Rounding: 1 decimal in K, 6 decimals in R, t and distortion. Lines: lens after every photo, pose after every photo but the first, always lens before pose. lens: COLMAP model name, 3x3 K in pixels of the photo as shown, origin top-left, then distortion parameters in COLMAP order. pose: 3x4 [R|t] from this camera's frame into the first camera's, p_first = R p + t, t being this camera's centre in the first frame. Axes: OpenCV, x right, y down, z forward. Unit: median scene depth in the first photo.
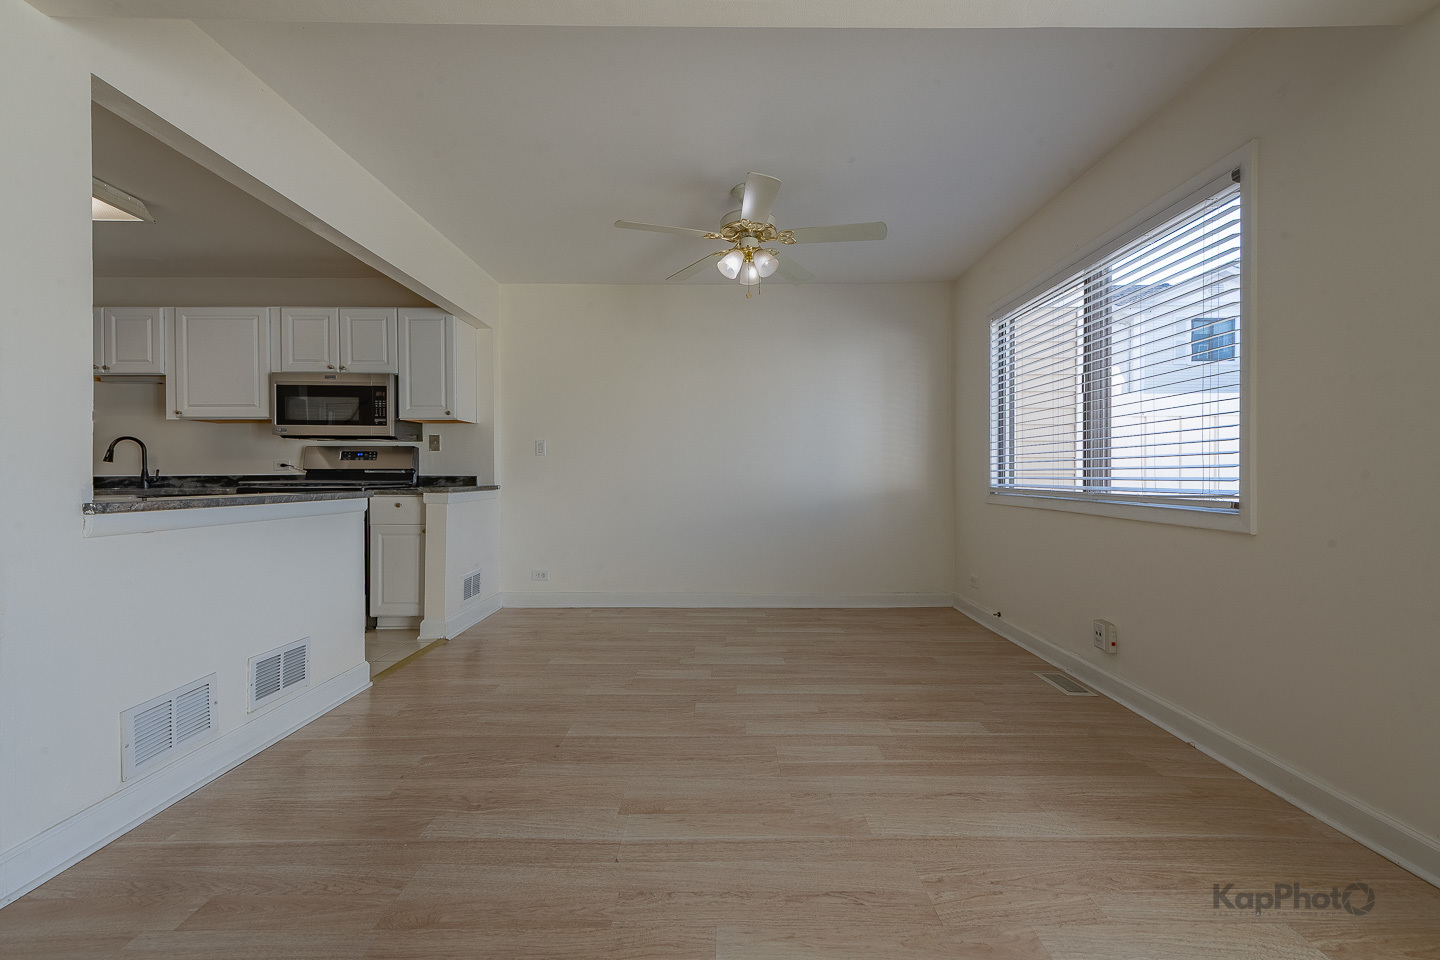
lens RADIAL K [[609.0, 0, 774.1], [0, 609.0, 476.1], [0, 0, 1]] dist [0.007465, -0.000485]
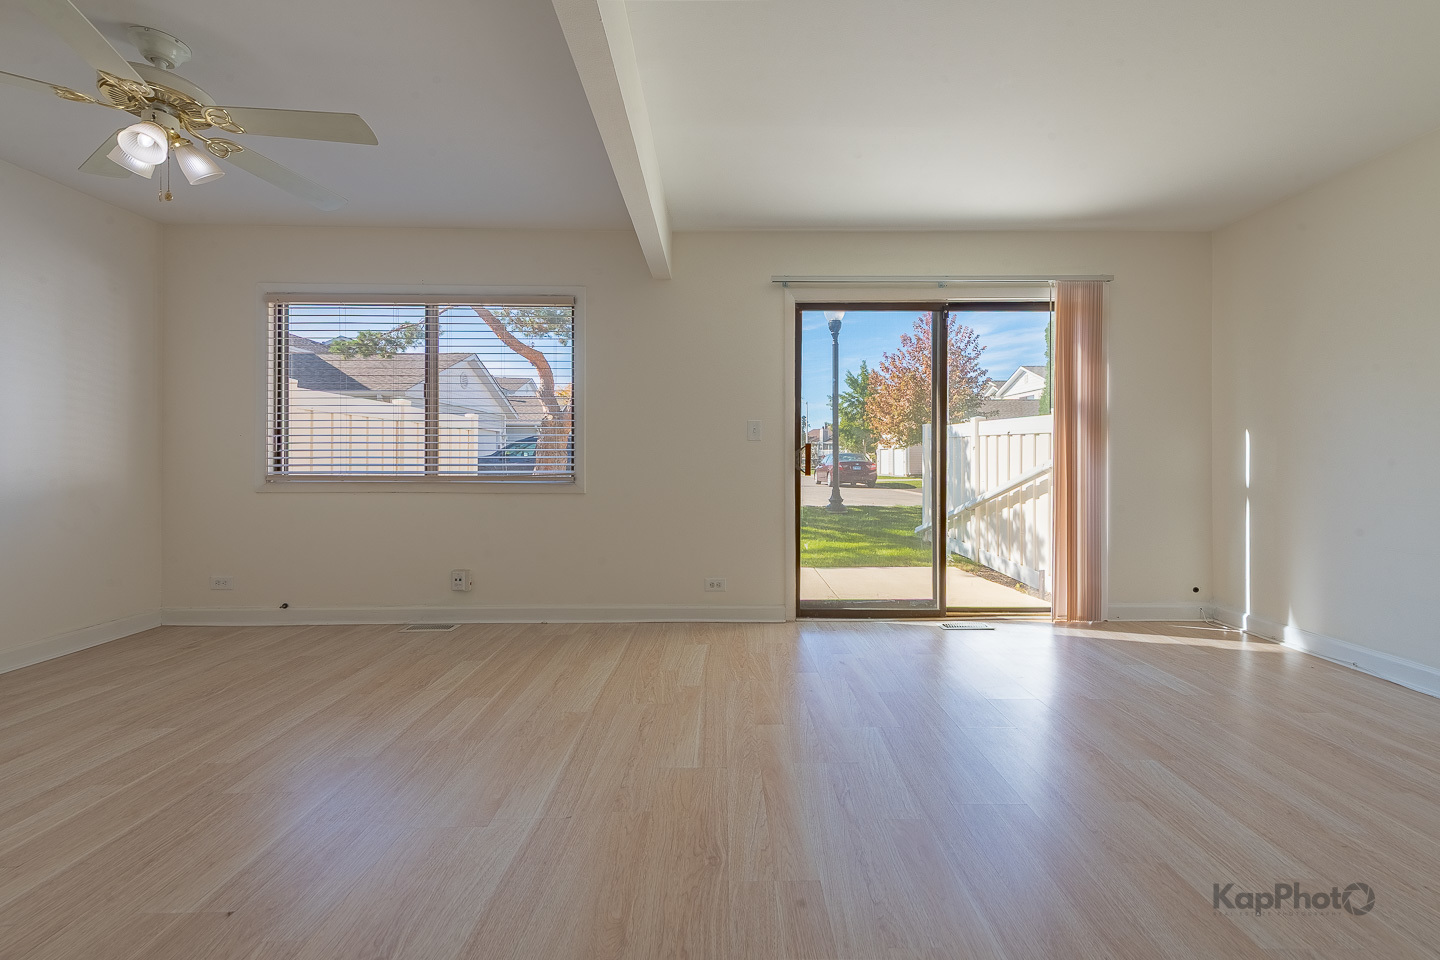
lens RADIAL K [[584.1, 0, 688.3], [0, 584.1, 456.4], [0, 0, 1]] dist [0.023550, -0.007072]
pose [[0.060877, 0.006622, 0.998123, -0.520876], [0.002410, 0.999974, -0.006781, -0.003989], [-0.998142, 0.002818, 0.060859, 0.288120]]
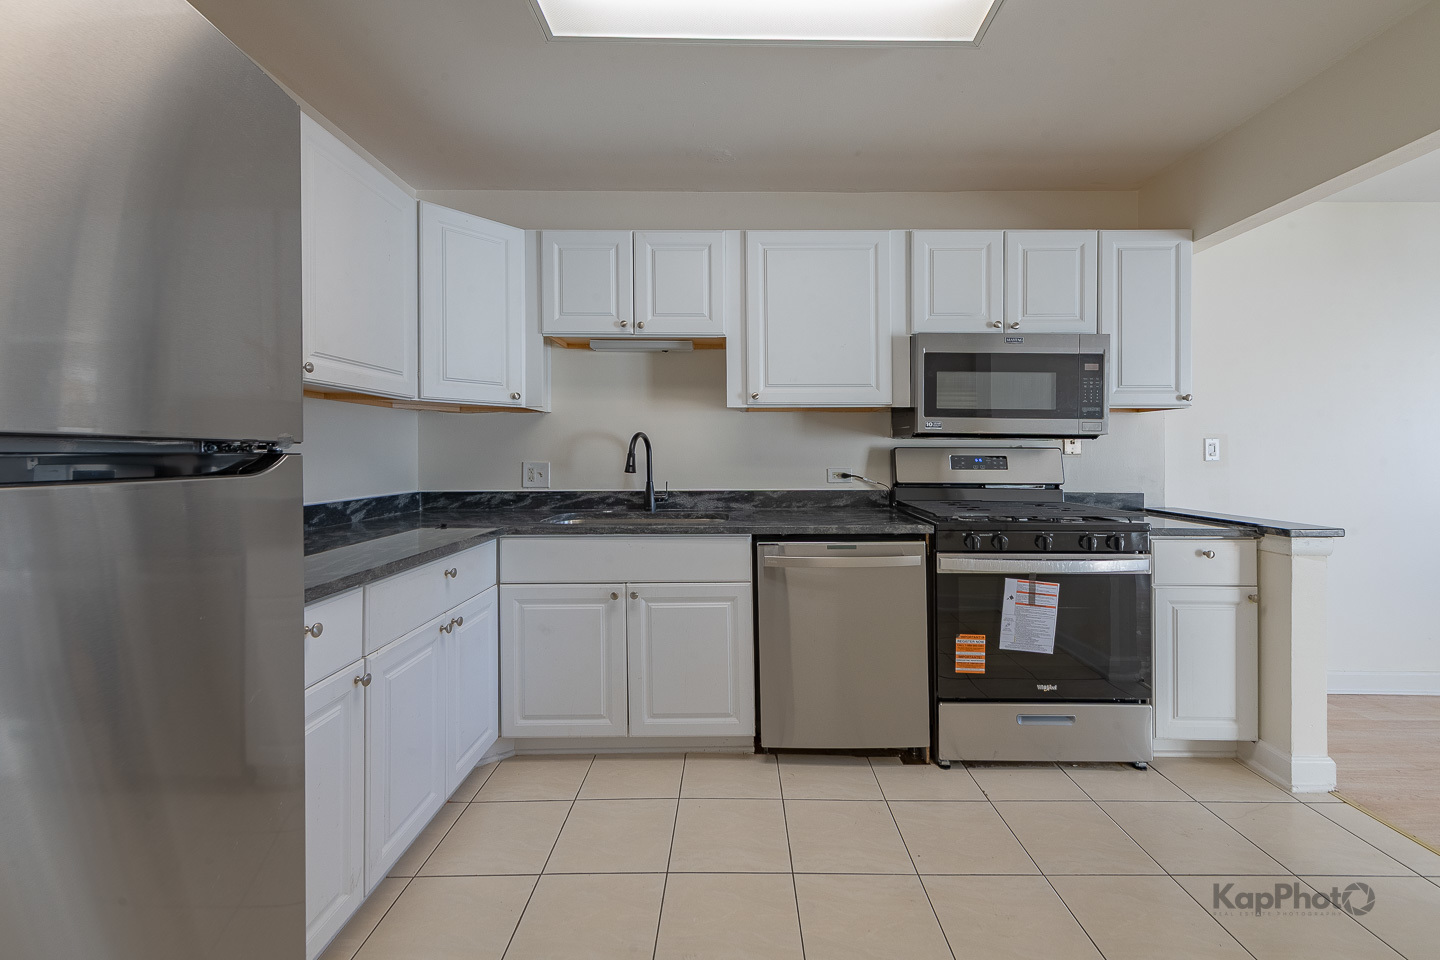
lens RADIAL K [[603.8, 0, 781.4], [0, 603.8, 451.2], [0, 0, 1]] dist [0.017283, -0.000015]
pose [[0.999984, 0.004747, -0.003215, -0.996039], [-0.004768, 0.999968, -0.006499, -0.045229], [0.003184, 0.006514, 0.999974, 0.396989]]
